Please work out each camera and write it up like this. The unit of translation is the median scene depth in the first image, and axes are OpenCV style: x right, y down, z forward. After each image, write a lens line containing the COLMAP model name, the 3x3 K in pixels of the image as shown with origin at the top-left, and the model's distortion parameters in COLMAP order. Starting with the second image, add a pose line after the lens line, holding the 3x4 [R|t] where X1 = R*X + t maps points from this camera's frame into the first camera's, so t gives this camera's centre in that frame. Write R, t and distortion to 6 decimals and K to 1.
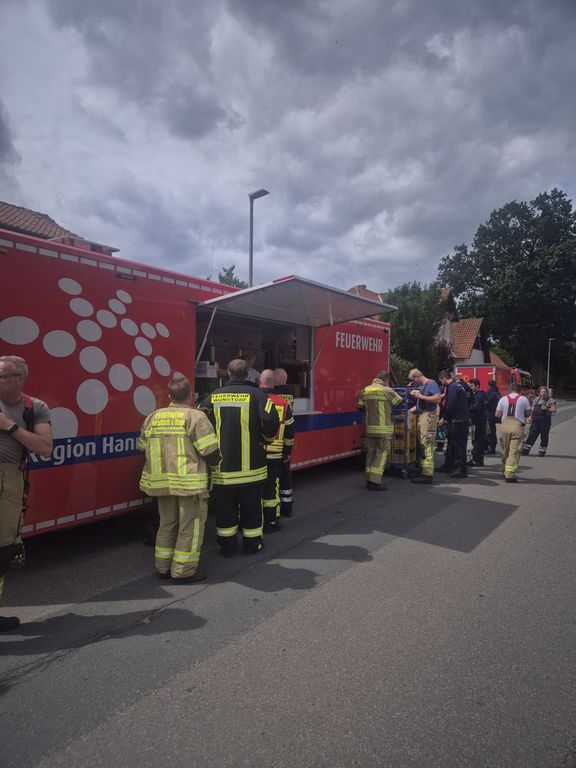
lens RADIAL K [[505.8, 0, 300.7], [0, 505.8, 382.3], [0, 0, 1]] dist [0.029387, 0.001017]
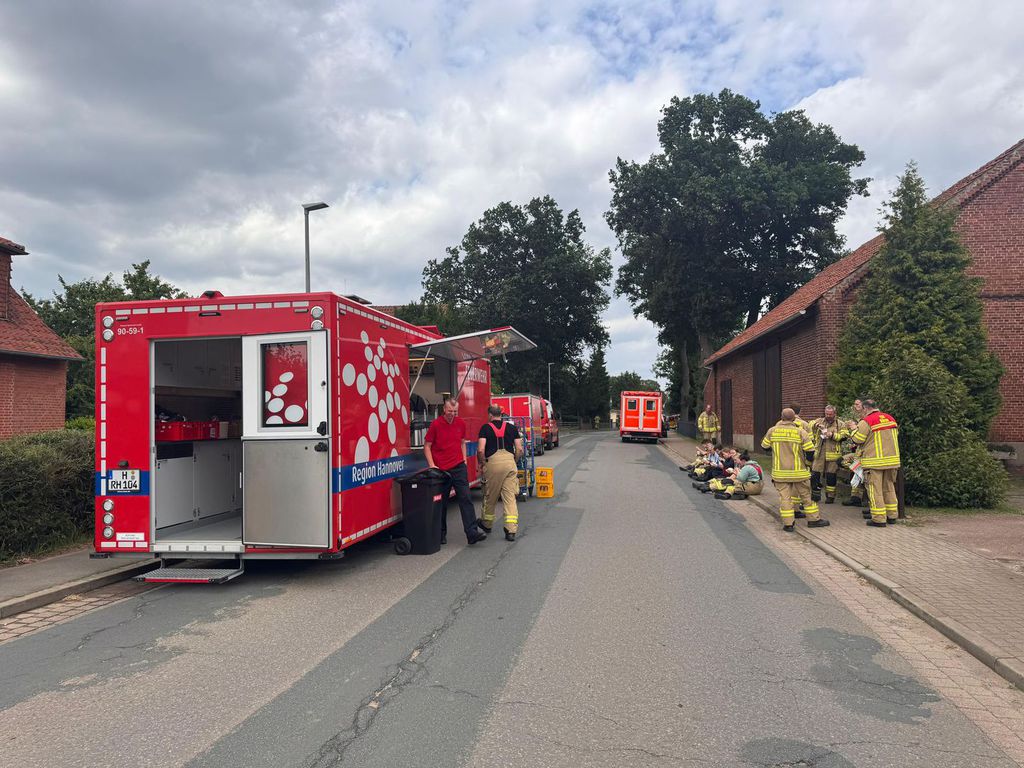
lens RADIAL K [[718.3, 0, 509.5], [0, 718.3, 392.6], [0, 0, 1]] dist [0.033532, -0.036654]
pose [[0.904413, -0.026500, 0.425834, -0.475961], [0.044278, 0.998510, -0.031903, 0.007763], [-0.424354, 0.047709, 0.904239, -0.375826]]
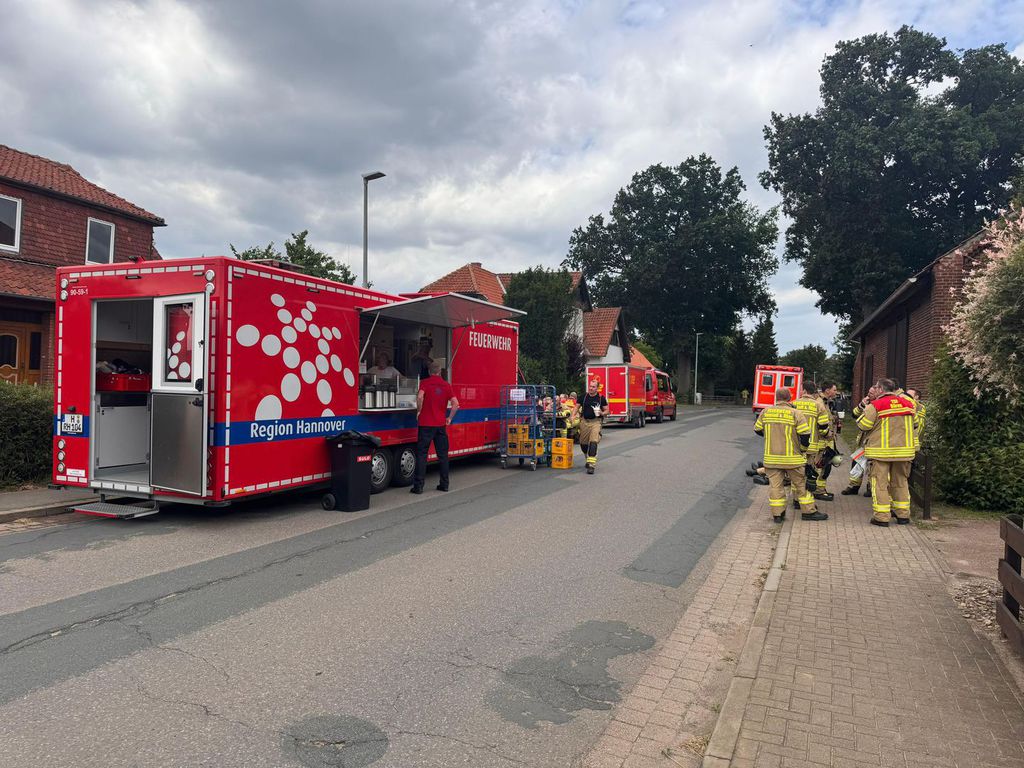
lens RADIAL K [[718.3, 0, 516.4], [0, 718.3, 387.6], [0, 0, 1]] dist [0.033532, -0.036654]
pose [[0.982361, -0.002481, 0.186976, -0.111762], [0.002626, 0.999996, -0.000531, 0.017806], [-0.186974, 0.001013, 0.982364, -0.478564]]
